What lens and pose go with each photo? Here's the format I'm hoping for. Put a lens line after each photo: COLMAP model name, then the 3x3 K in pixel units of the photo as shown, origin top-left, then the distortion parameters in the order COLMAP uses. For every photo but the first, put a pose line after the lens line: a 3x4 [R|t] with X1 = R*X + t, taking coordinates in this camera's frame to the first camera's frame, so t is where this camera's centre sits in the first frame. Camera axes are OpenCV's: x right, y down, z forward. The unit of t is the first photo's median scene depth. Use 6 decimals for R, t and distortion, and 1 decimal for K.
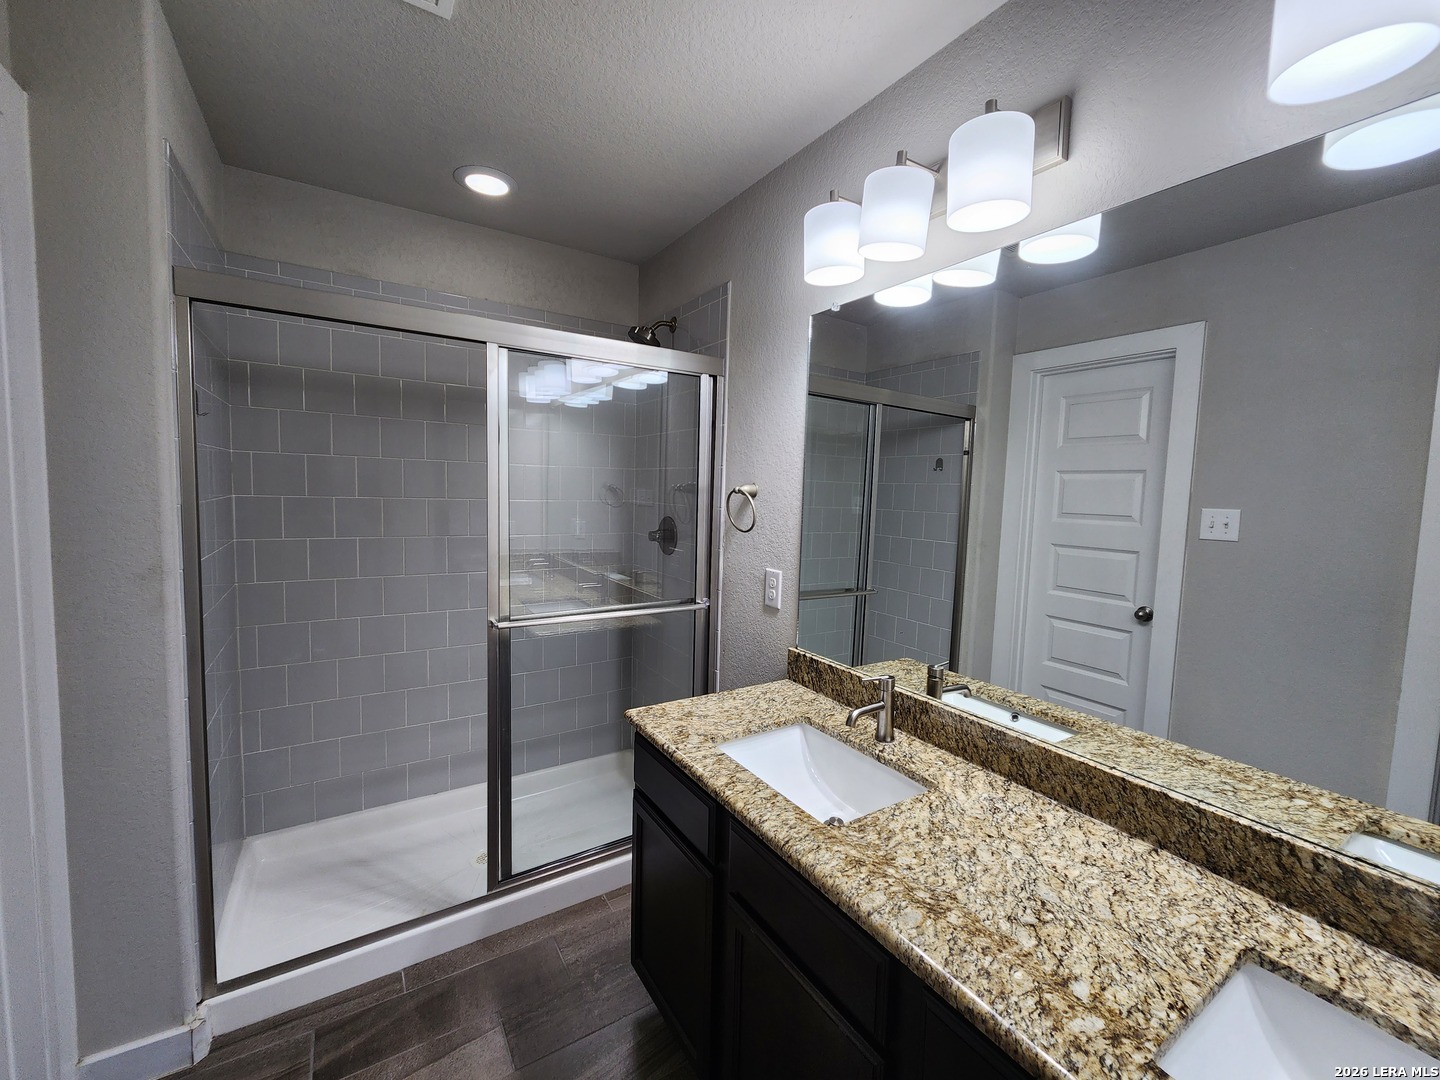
lens RADIAL K [[587.7, 0, 729.7], [0, 587.7, 532.7], [0, 0, 1]] dist [-0.000740, -0.000214]
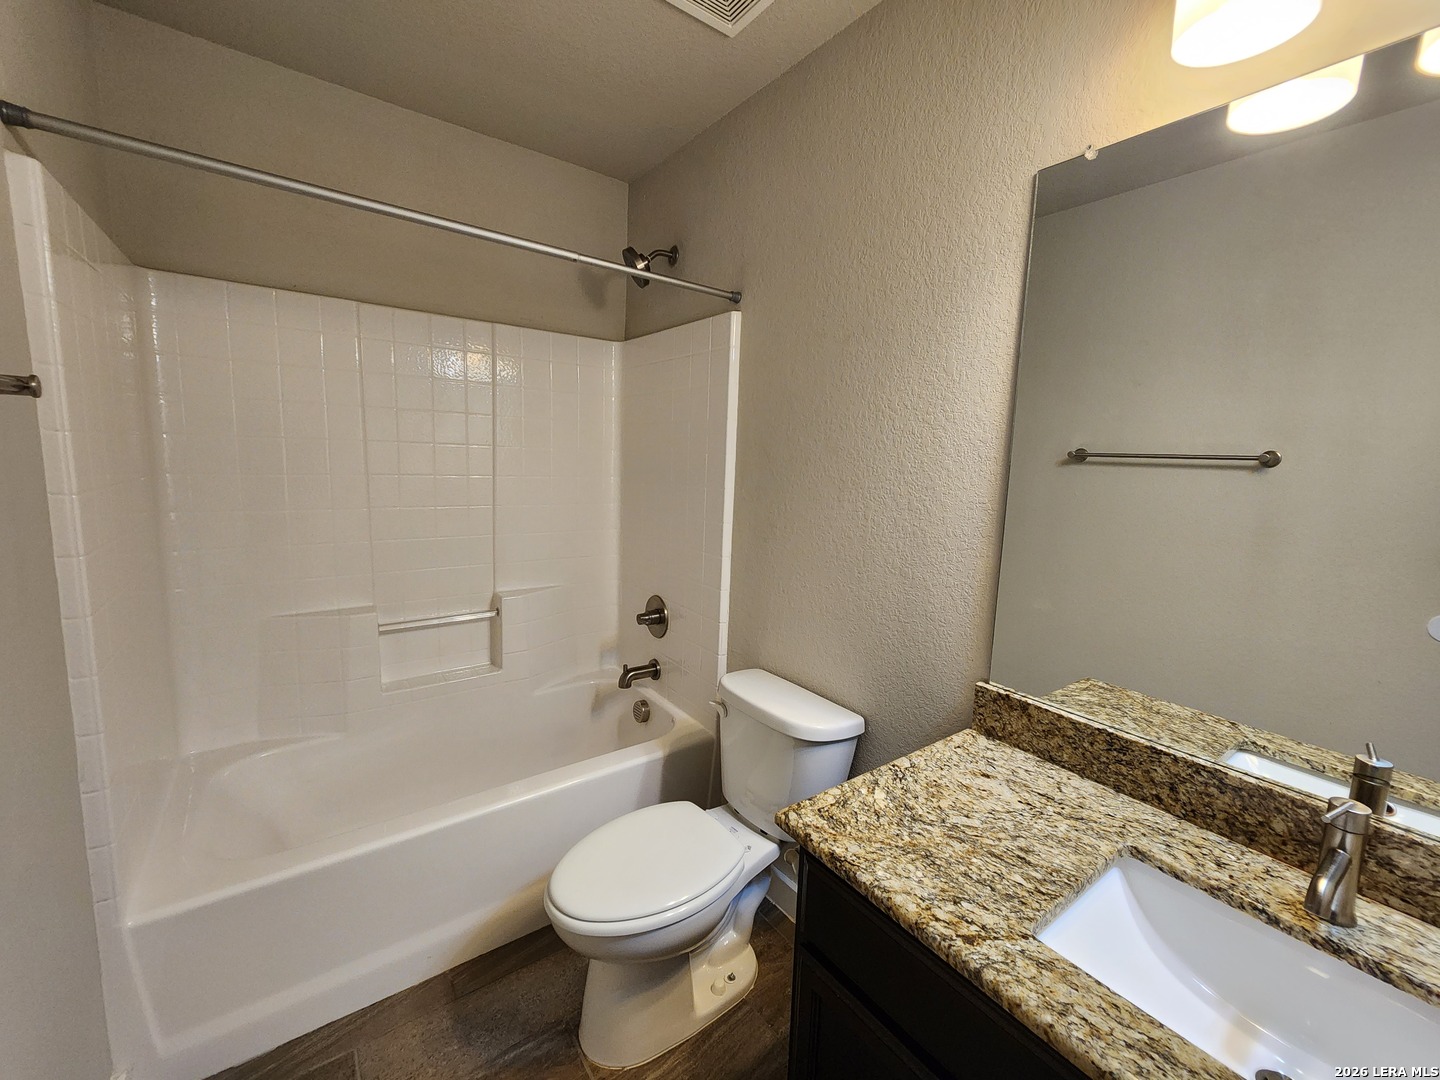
lens RADIAL K [[583.4, 0, 720.9], [0, 583.4, 523.9], [0, 0, 1]] dist [-0.000096, 0.000023]
pose [[0.998588, -0.015678, 0.050752, -0.312295], [0.012586, 0.998078, 0.060682, -0.045634], [-0.051606, -0.059957, 0.996866, 0.489651]]
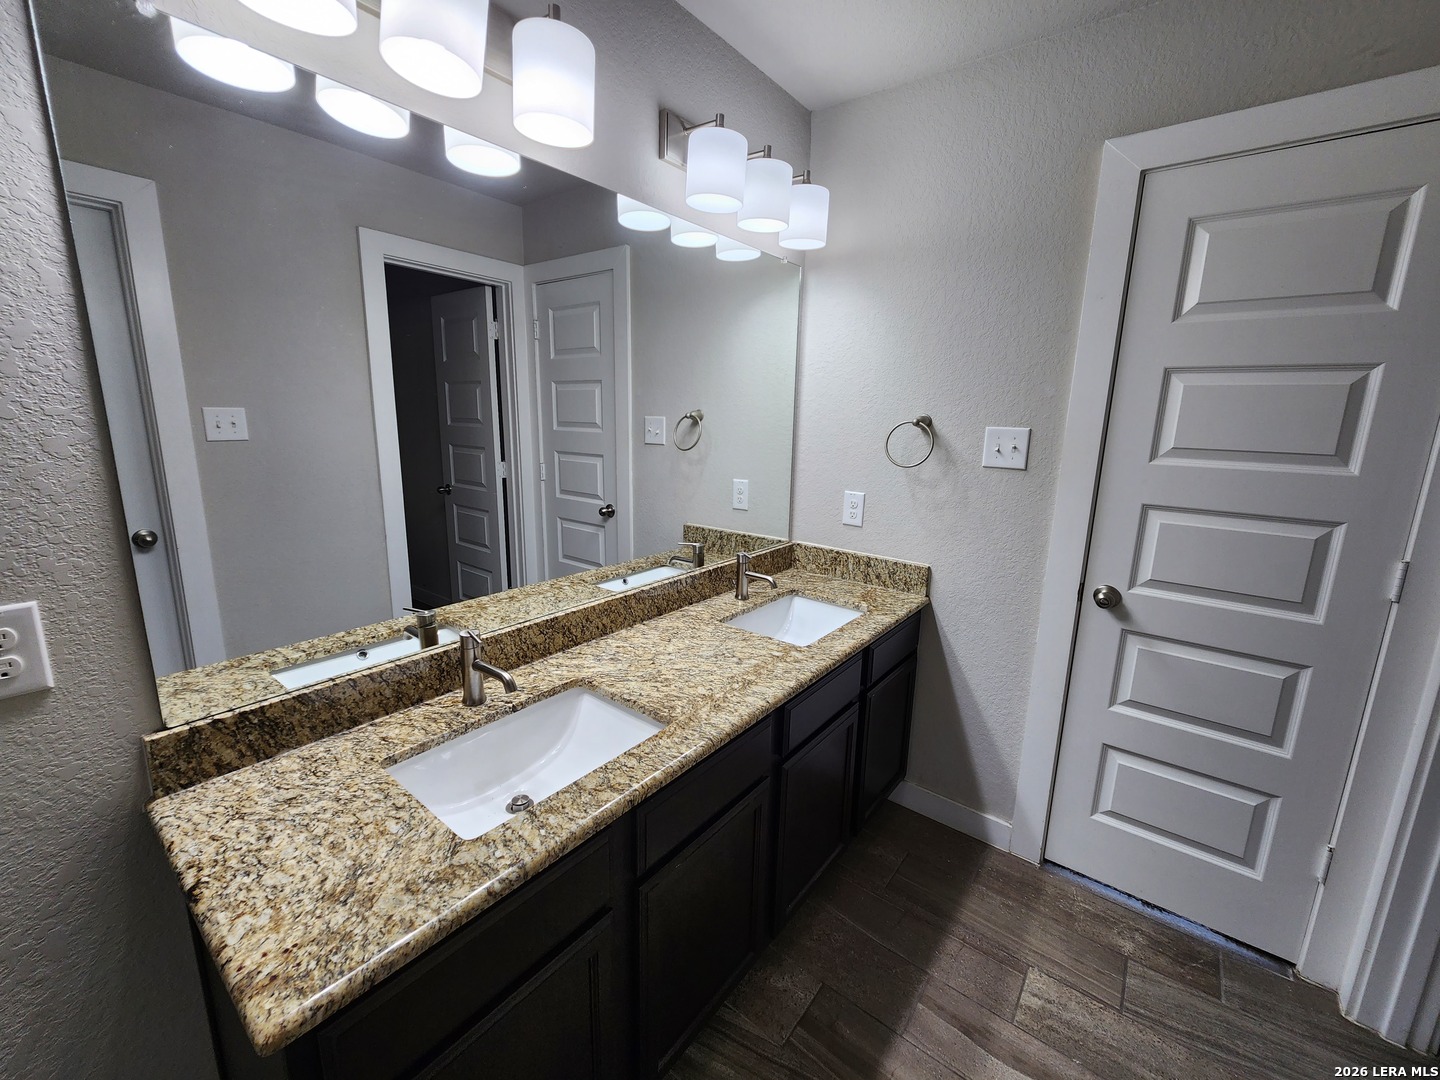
lens RADIAL K [[585.3, 0, 729.3], [0, 585.3, 534.8], [0, 0, 1]] dist [0.000419, -0.001225]
pose [[-0.336397, -0.229734, 0.913269, -0.633660], [0.031083, 0.966550, 0.254586, -0.098961], [-0.941207, 0.114029, -0.318004, 0.956277]]
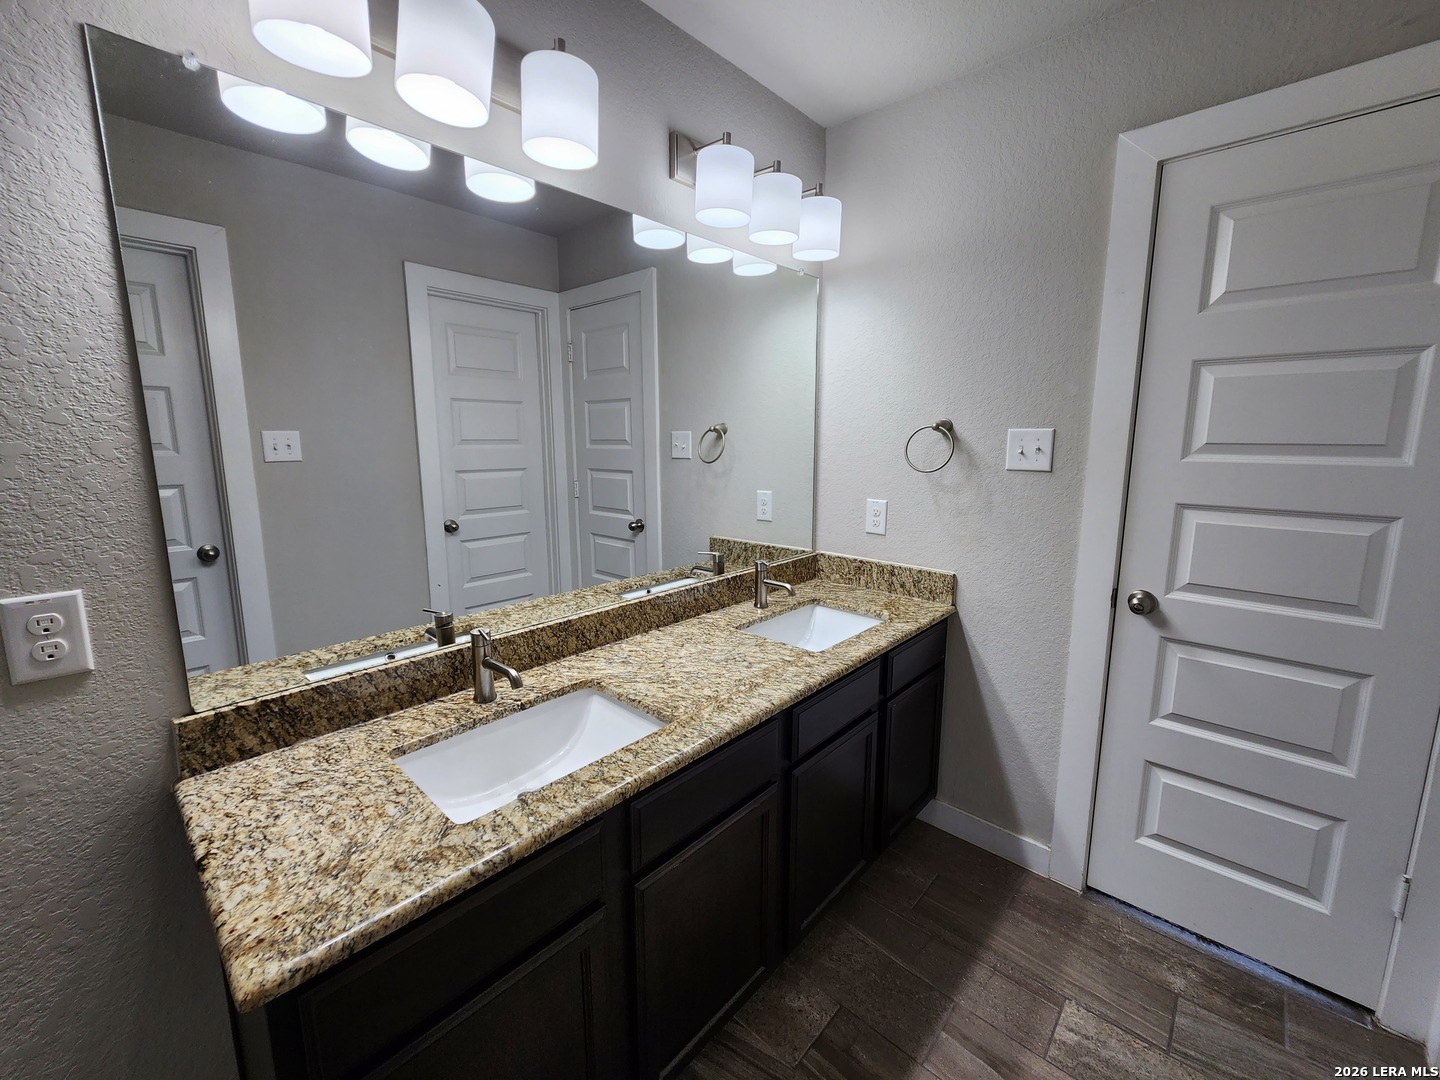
lens RADIAL K [[587.7, 0, 729.7], [0, 587.7, 532.7], [0, 0, 1]] dist [-0.000740, -0.000214]
pose [[-0.265463, -0.187003, 0.945811, -0.671401], [0.058445, 0.976084, 0.209392, -0.062112], [-0.962348, 0.110864, -0.248185, 0.896344]]
